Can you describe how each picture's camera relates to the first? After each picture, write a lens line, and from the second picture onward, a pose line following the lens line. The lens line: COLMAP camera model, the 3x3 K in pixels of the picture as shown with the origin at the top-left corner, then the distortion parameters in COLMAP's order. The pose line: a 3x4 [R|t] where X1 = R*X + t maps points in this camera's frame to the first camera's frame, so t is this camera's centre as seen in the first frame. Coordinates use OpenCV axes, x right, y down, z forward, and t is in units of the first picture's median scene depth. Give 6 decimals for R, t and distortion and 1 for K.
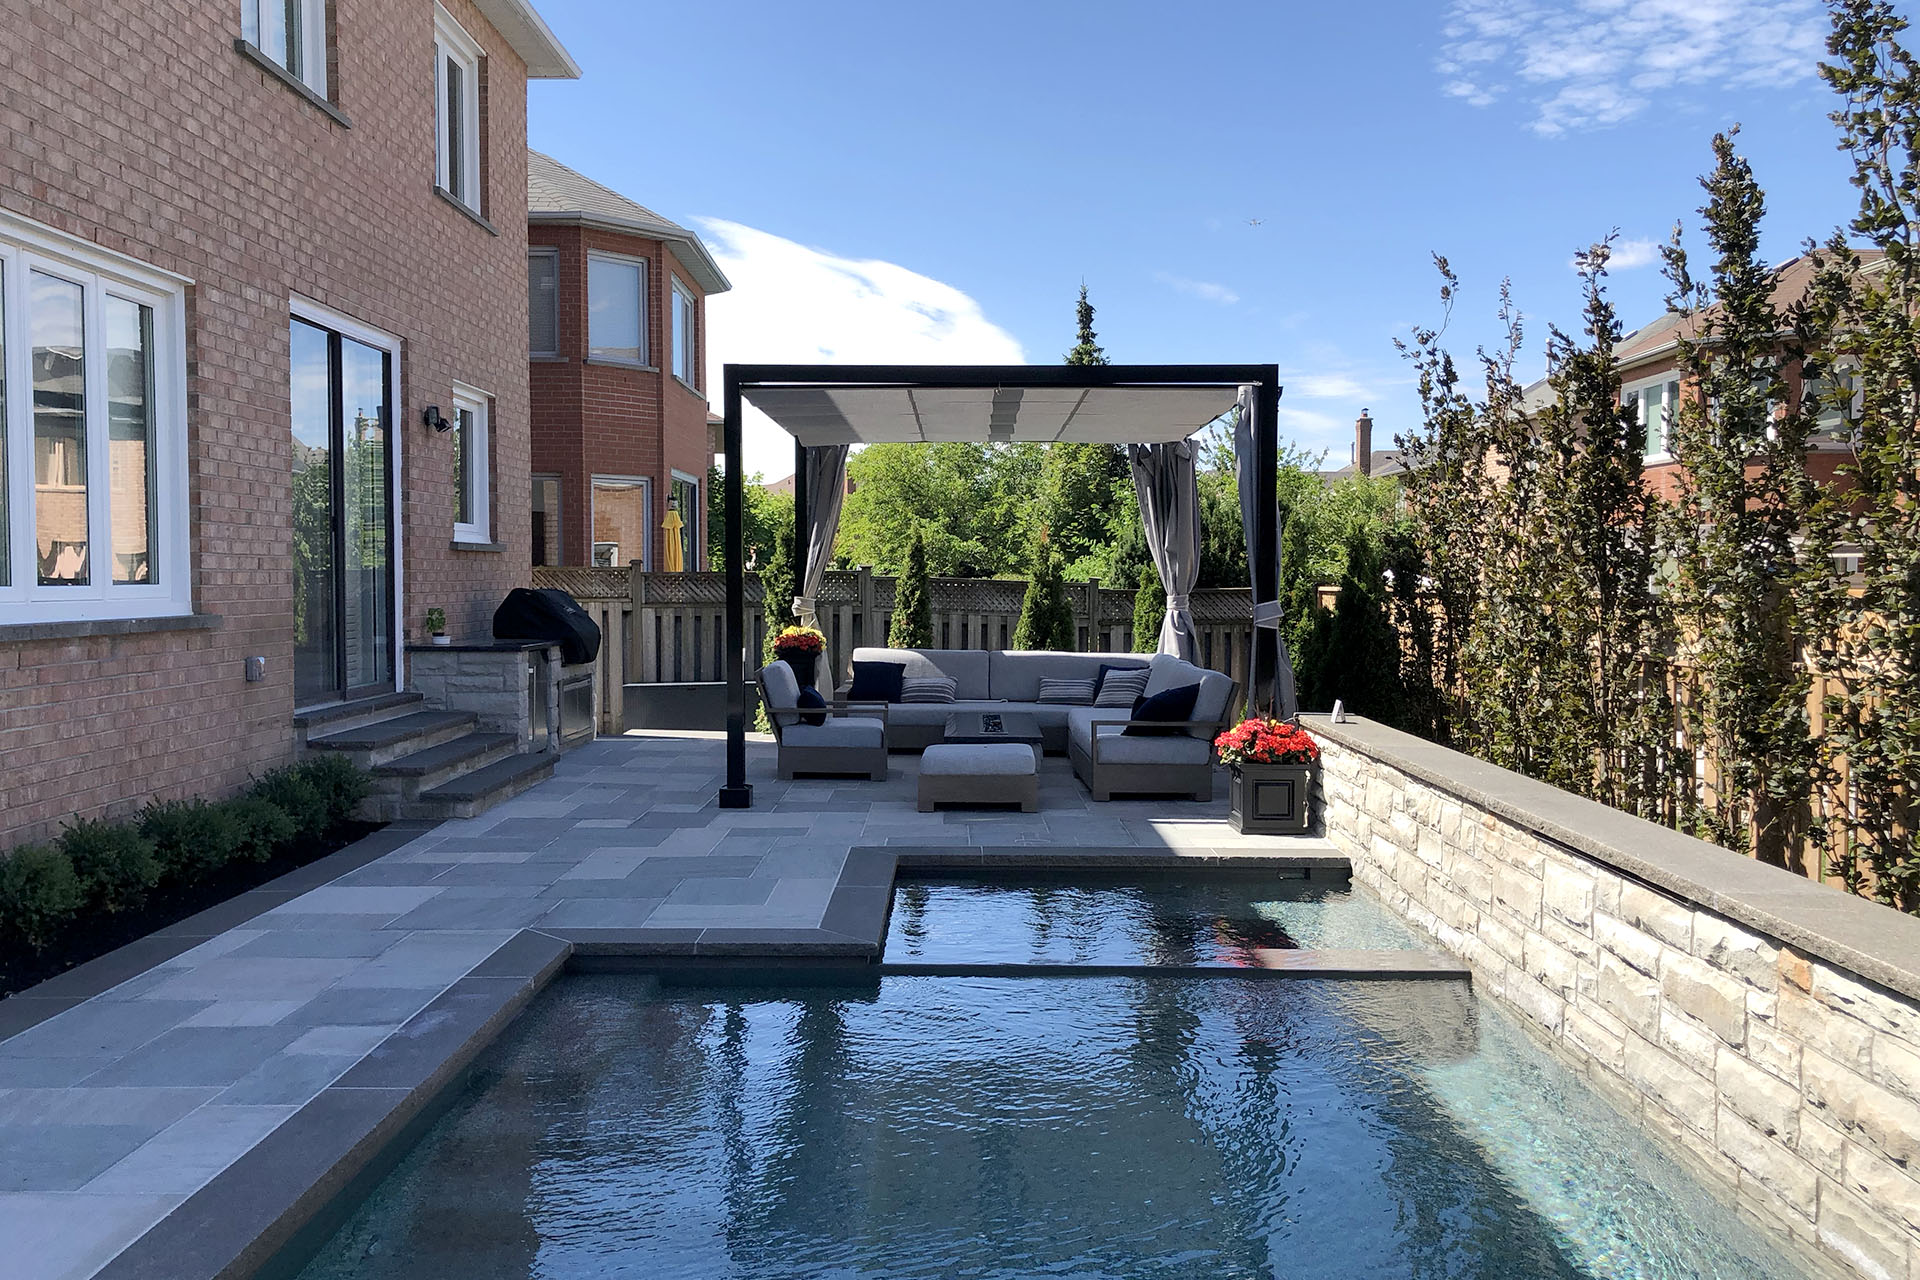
lens RADIAL K [[1568.3, 0, 962.0], [0, 1568.3, 652.2], [0, 0, 1]] dist [0.033885, -0.027830]
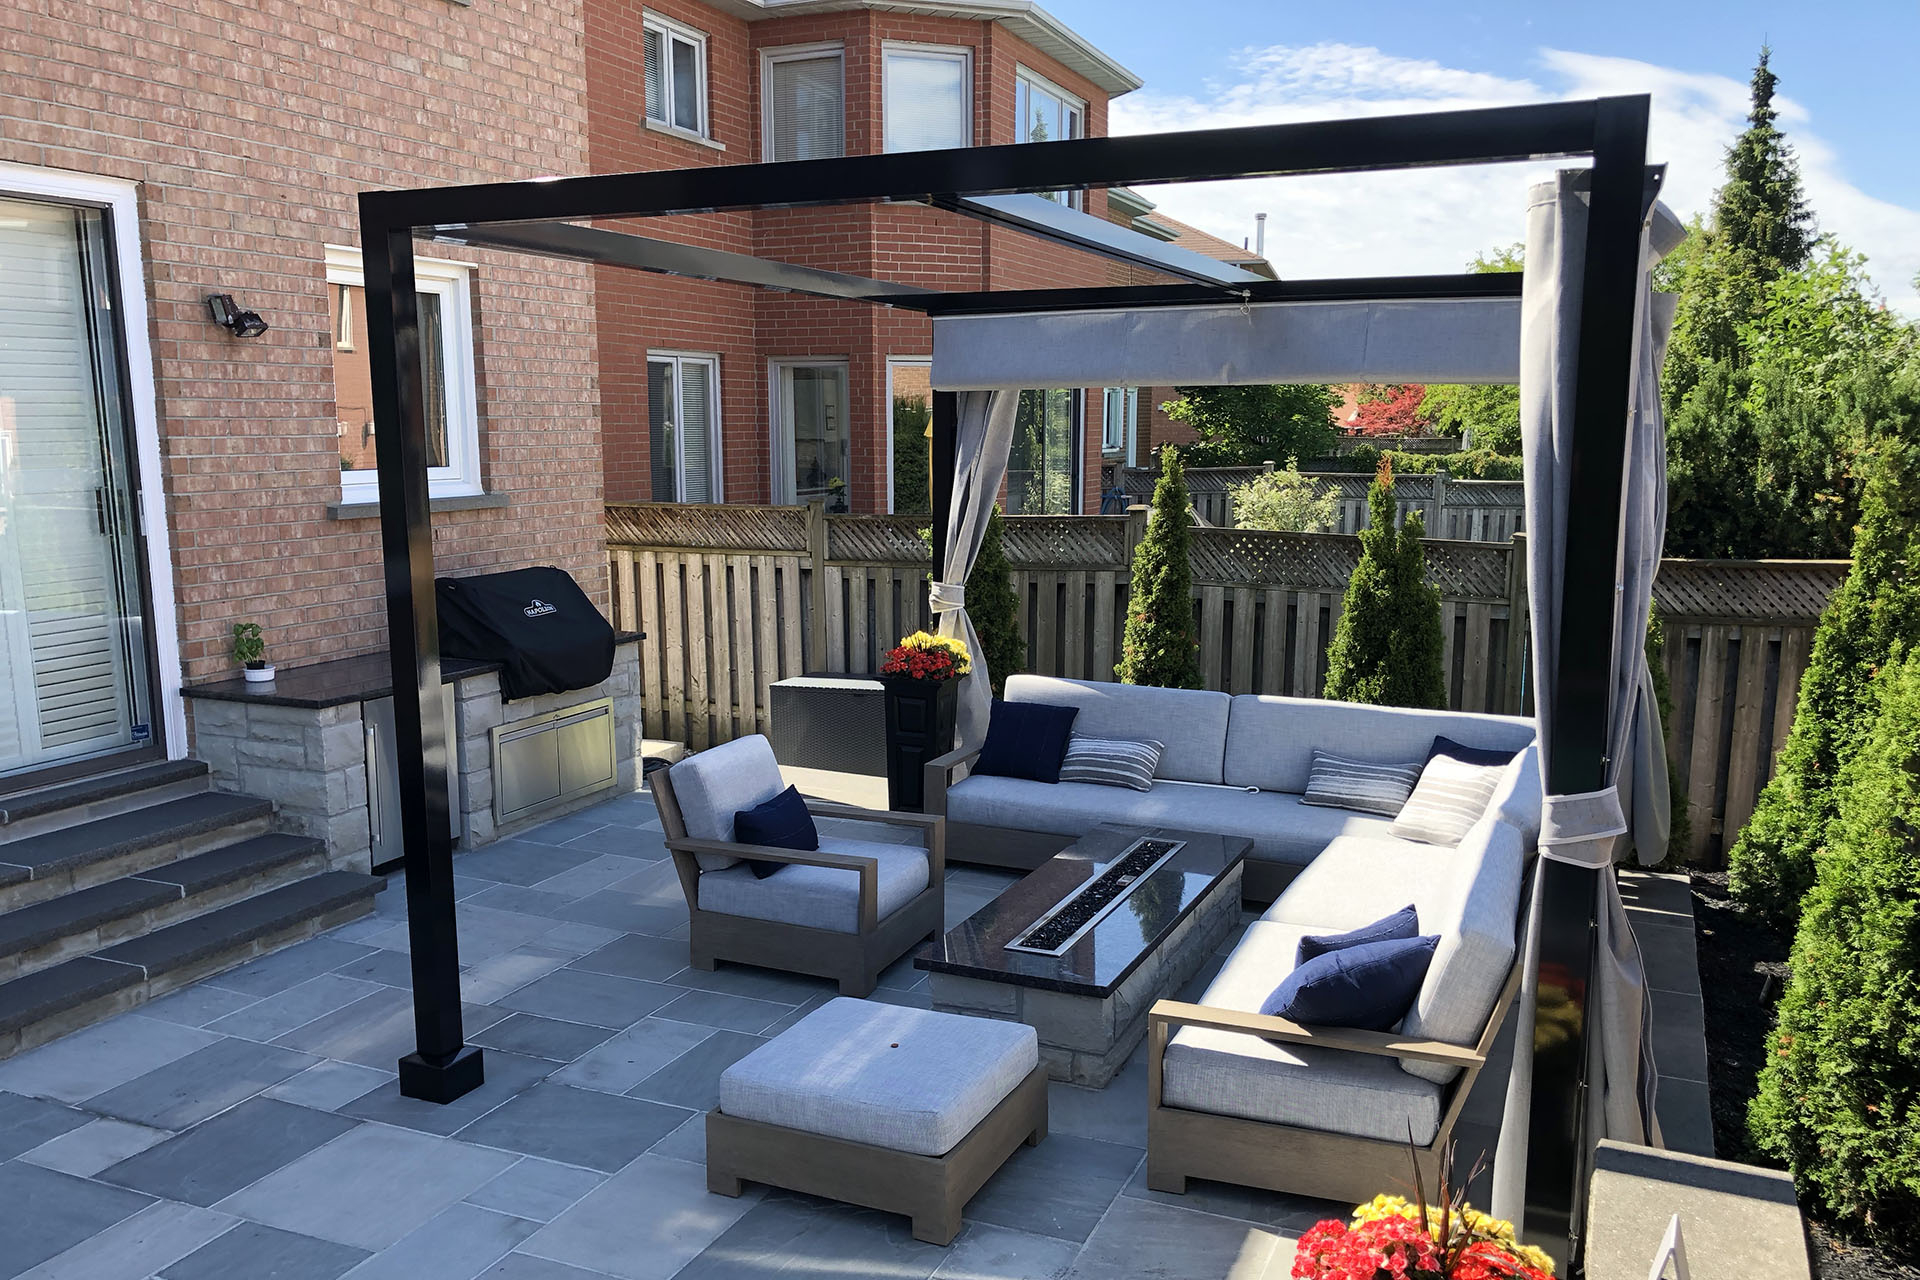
lens RADIAL K [[1568.3, 0, 946.6], [0, 1568.3, 718.9], [0, 0, 1]] dist [0.033885, -0.027830]
pose [[0.915614, 0.069950, -0.395926, 0.231767], [-0.014414, 0.989827, 0.141543, -0.110403], [0.401800, -0.123892, 0.907308, 0.704692]]
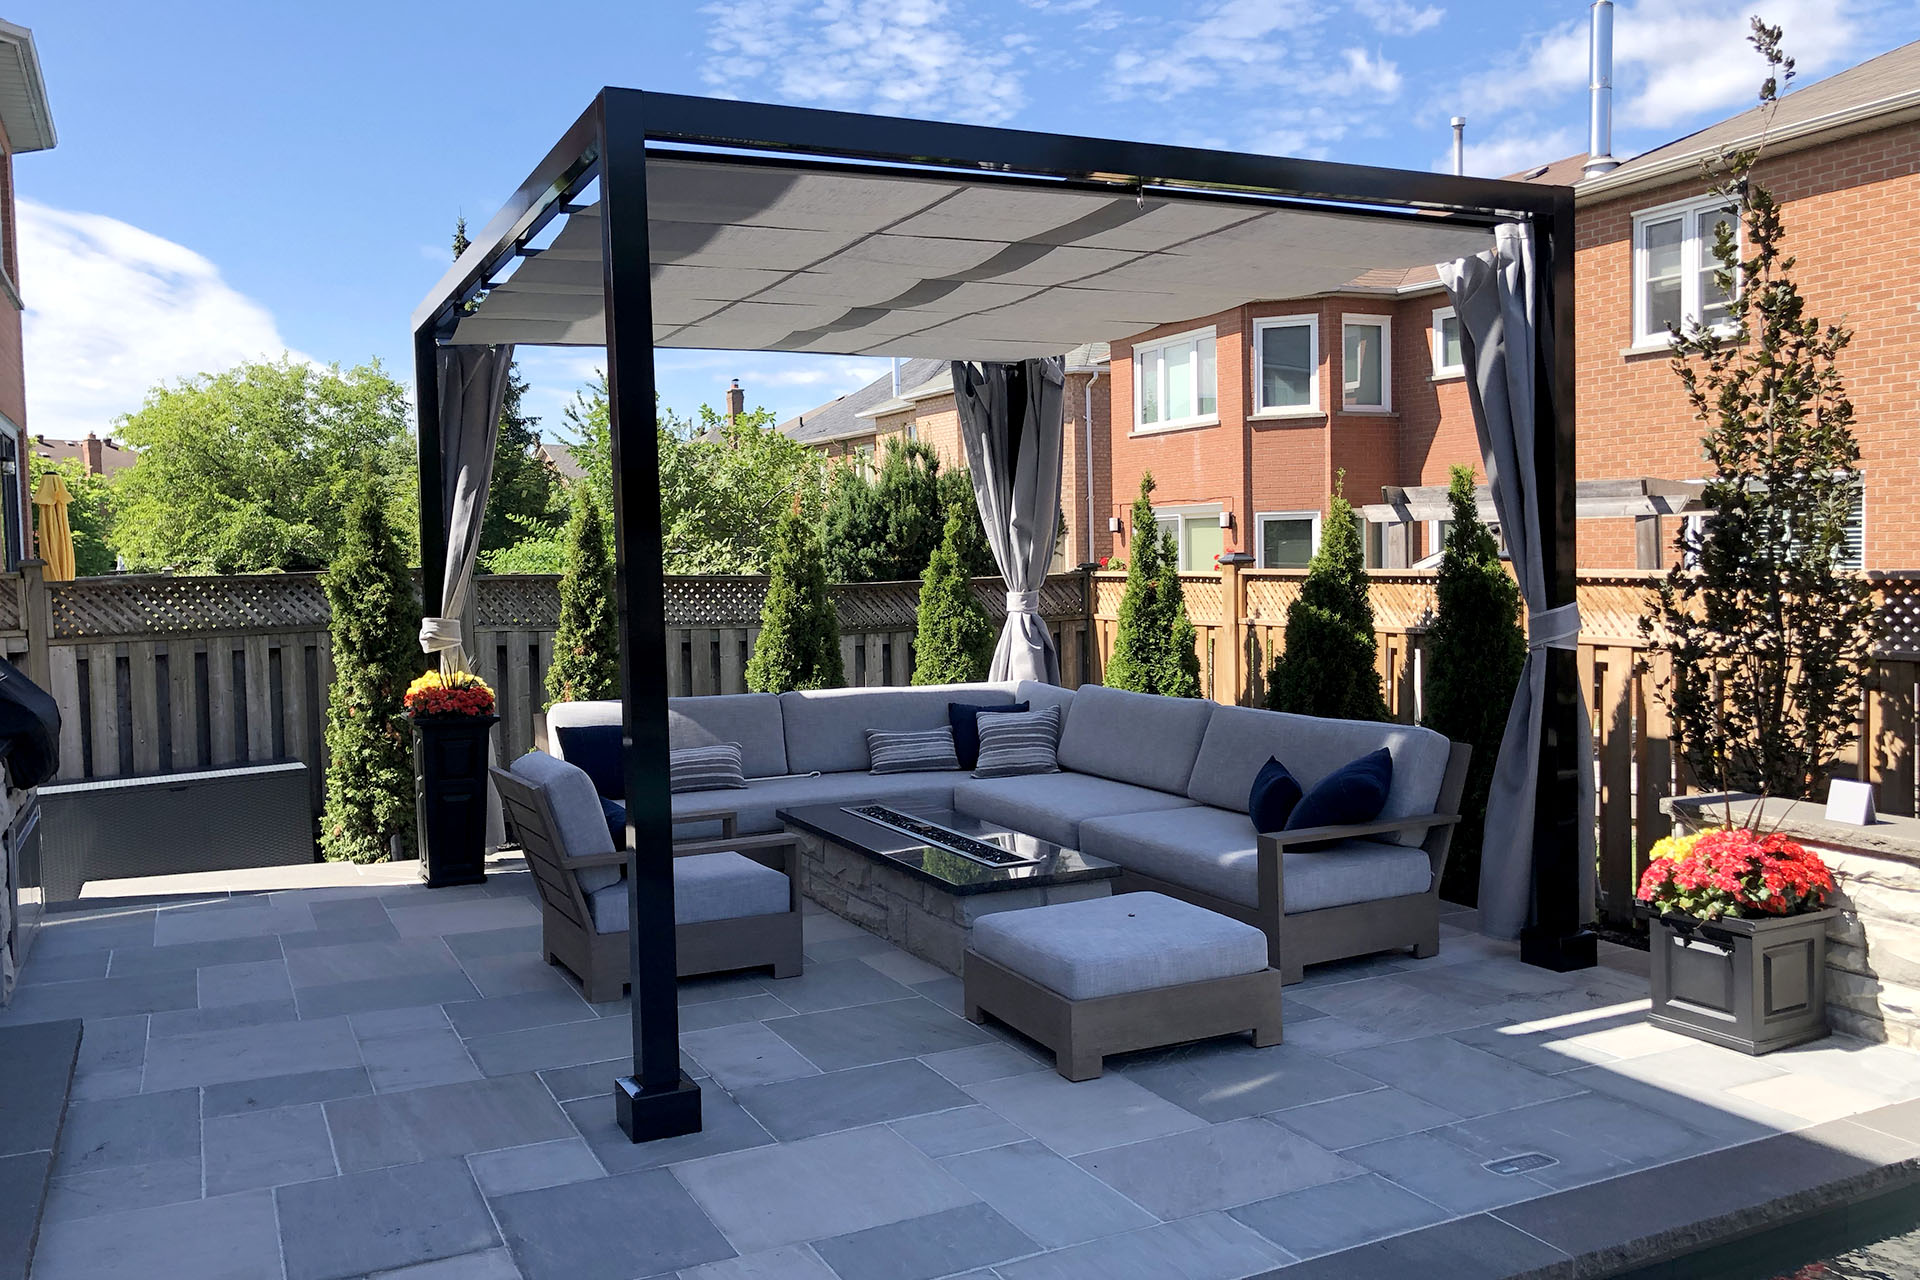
lens RADIAL K [[1568.3, 0, 961.8], [0, 1568.3, 634.3], [0, 0, 1]] dist [0.033885, -0.027830]
pose [[0.899812, -0.048539, 0.433569, -0.285511], [0.047907, 0.998775, 0.012390, -0.043993], [-0.433639, 0.009622, 0.901035, 0.656484]]
